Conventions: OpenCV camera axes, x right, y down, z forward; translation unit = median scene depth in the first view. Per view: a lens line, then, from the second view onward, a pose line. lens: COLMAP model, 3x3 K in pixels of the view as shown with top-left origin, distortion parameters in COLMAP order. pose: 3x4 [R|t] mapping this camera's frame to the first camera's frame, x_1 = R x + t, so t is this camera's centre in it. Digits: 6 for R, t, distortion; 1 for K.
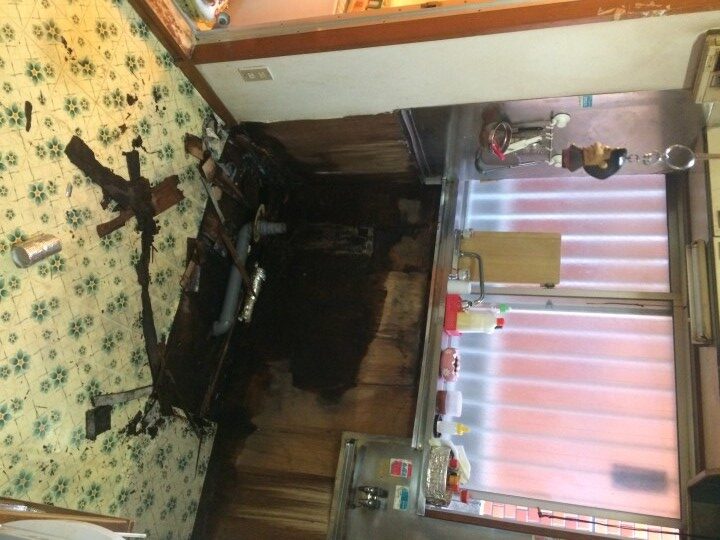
lens RADIAL K [[601.7, 0, 362.1], [0, 601.7, 266.9], [0, 0, 1]] dist [0.002306, -0.026733]
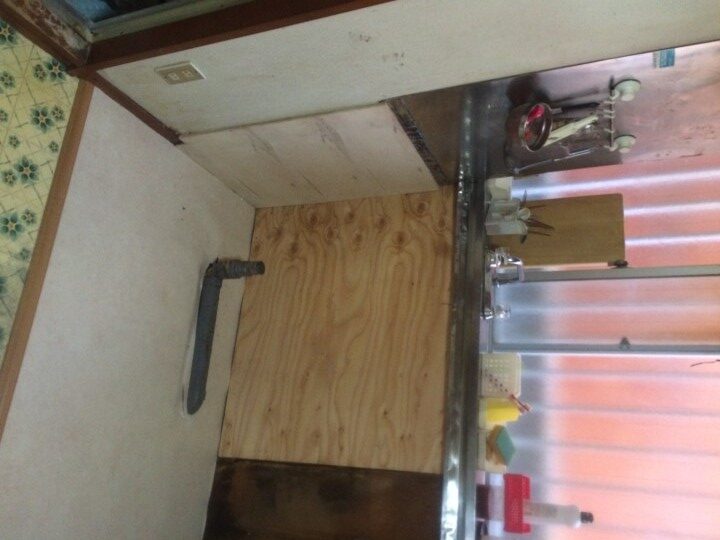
lens RADIAL K [[601.7, 0, 366.3], [0, 601.7, 288.2], [0, 0, 1]] dist [0.002306, -0.026733]
pose [[0.992218, -0.091362, -0.084594, 0.077074], [0.099164, 0.990701, 0.093157, -0.111393], [0.075296, -0.100821, 0.992051, 0.281043]]
